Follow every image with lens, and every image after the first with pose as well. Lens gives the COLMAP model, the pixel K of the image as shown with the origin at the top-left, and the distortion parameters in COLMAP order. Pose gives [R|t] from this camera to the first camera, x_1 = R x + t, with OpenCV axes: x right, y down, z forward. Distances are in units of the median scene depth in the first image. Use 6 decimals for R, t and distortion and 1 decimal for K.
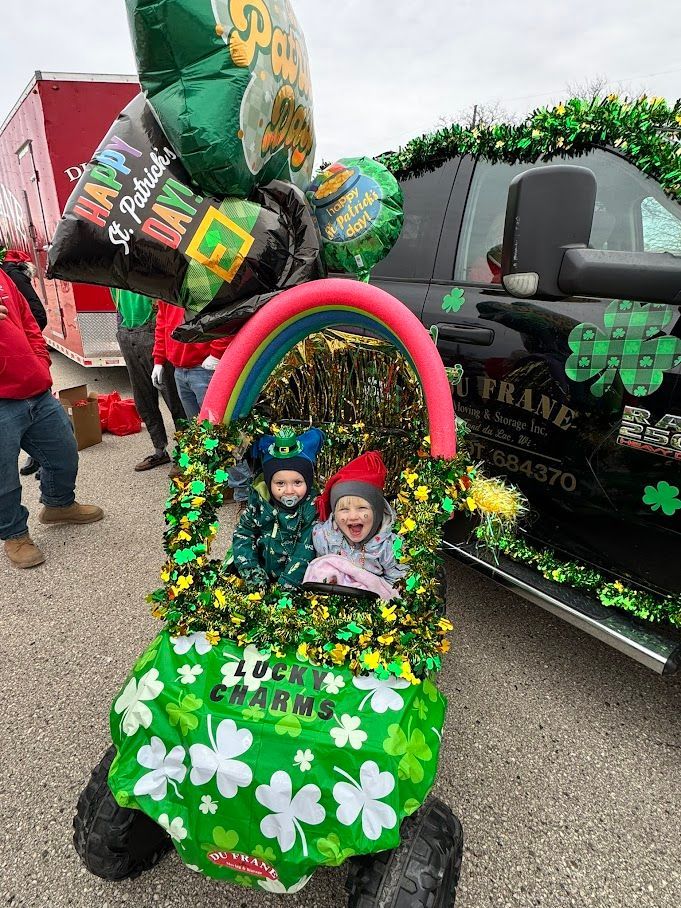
lens RADIAL K [[476.5, 0, 340.5], [0, 476.5, 454.0], [0, 0, 1]] dist [-0.000714, -0.000031]
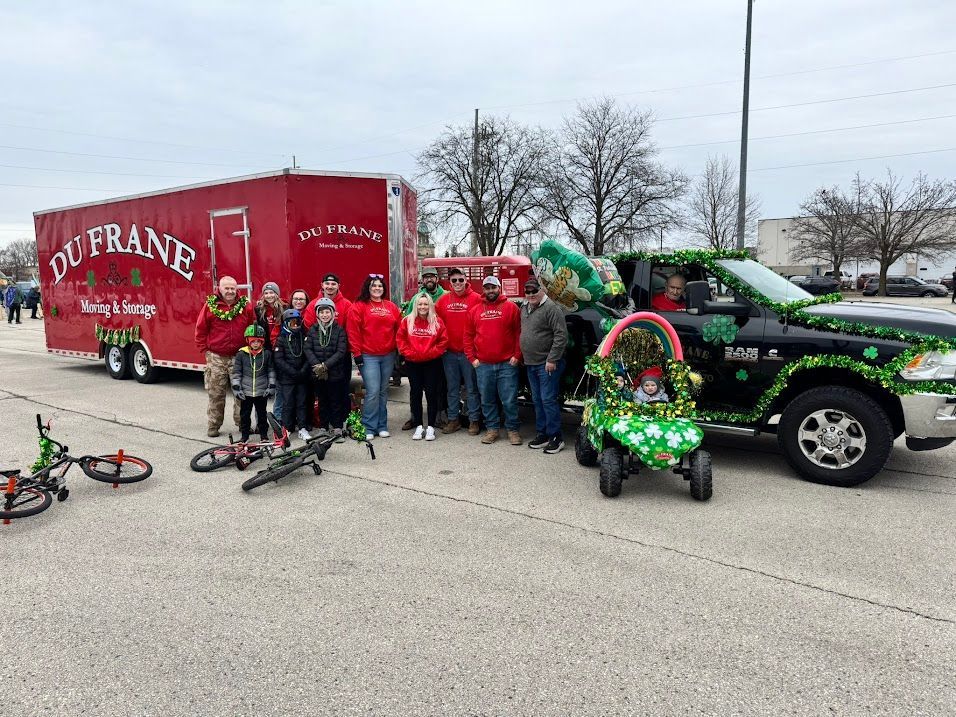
lens RADIAL K [[674.7, 0, 476.0], [0, 674.7, 372.2], [0, 0, 1]] dist [0.217401, -0.434252]
pose [[0.966354, -0.051149, 0.252077, -3.036622], [0.109992, 0.968077, -0.225229, 1.281488], [-0.232510, 0.245378, 0.941132, -4.032115]]
